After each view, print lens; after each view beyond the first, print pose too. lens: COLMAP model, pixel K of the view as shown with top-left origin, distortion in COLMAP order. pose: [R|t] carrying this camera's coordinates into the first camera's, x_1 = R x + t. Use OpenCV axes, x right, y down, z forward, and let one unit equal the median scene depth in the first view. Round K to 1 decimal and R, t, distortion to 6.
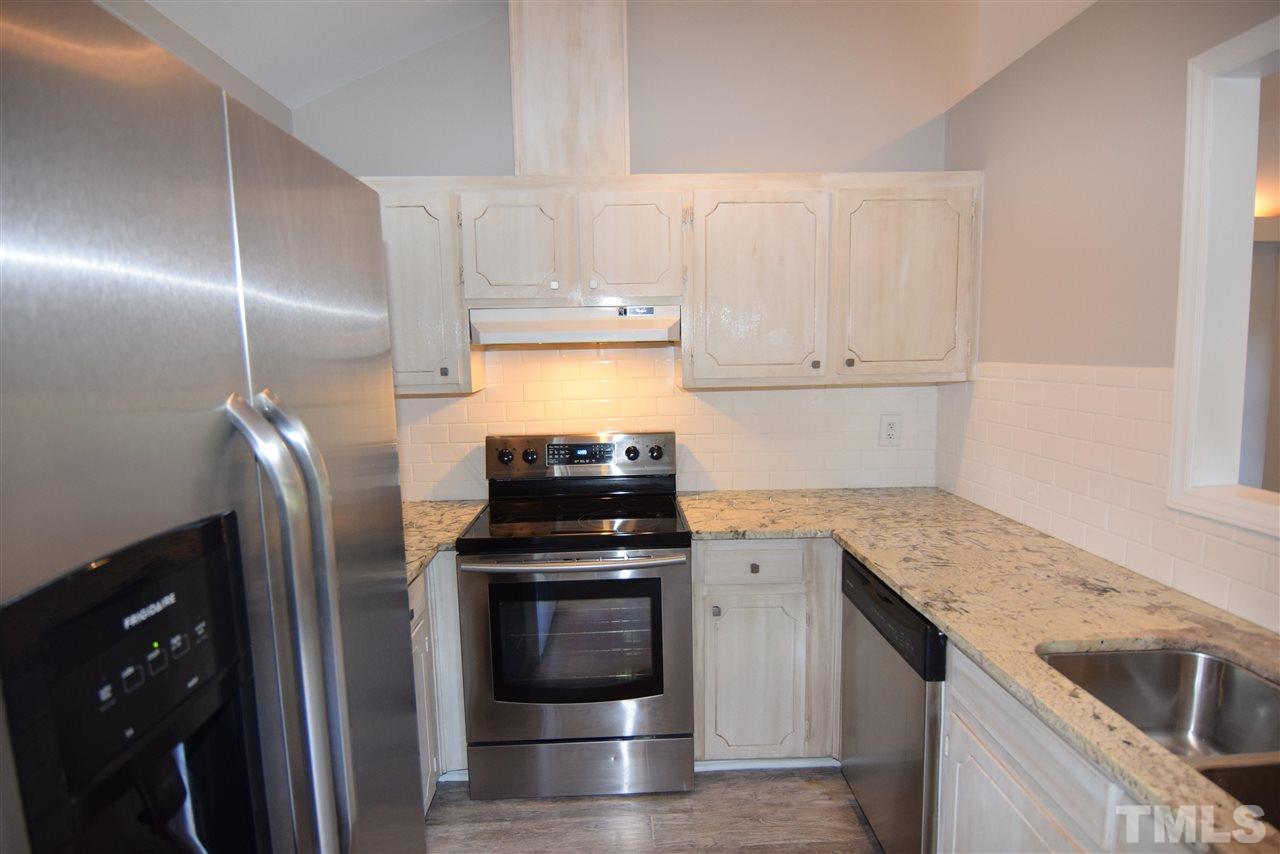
lens RADIAL K [[681.4, 0, 637.6], [0, 681.4, 427.5], [0, 0, 1]] dist [-0.011652, -0.010521]
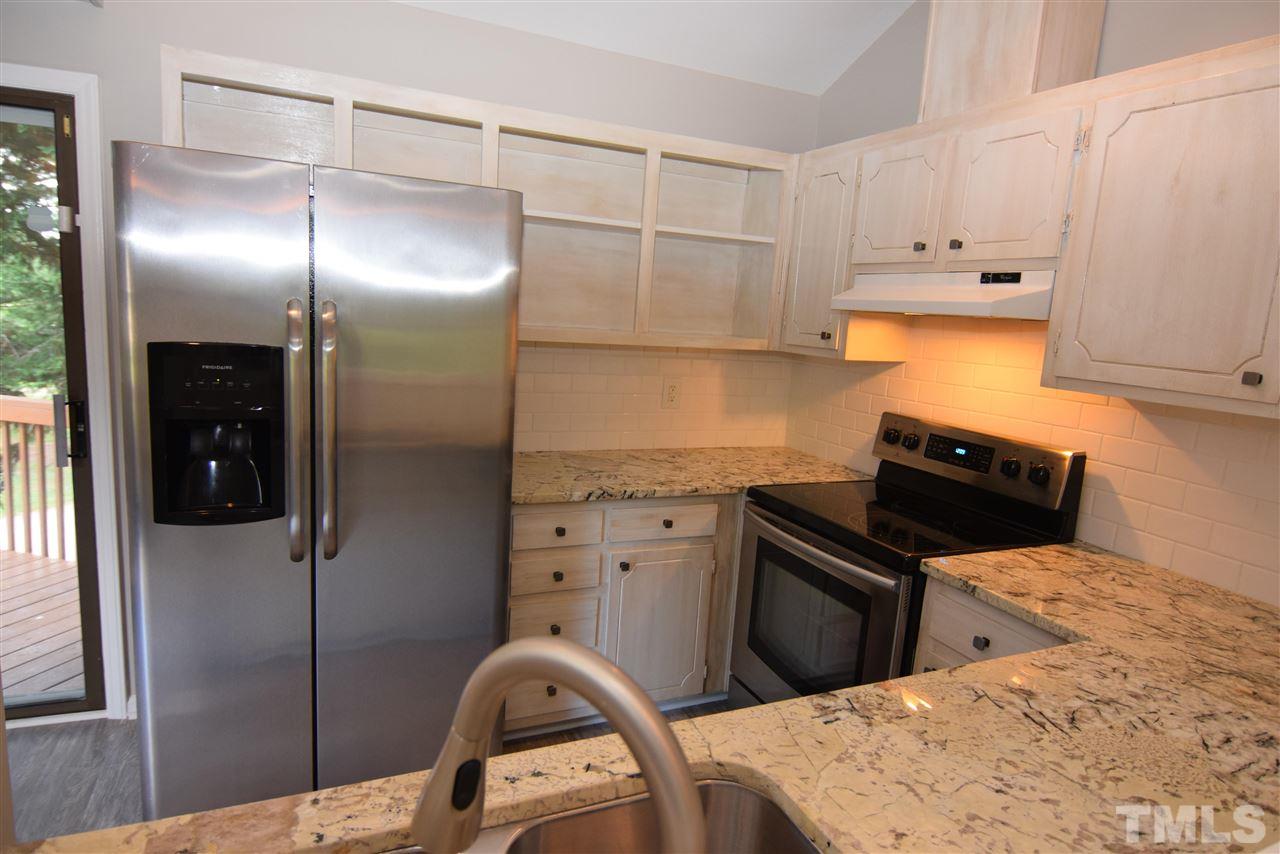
lens RADIAL K [[743.8, 0, 639.9], [0, 743.8, 426.3], [0, 0, 1]] dist [-0.005895, -0.006705]
pose [[0.377029, 0.190238, -0.906454, 0.651133], [-0.176849, 0.975459, 0.131162, -0.047579], [0.909161, 0.110854, 0.401420, 0.324282]]
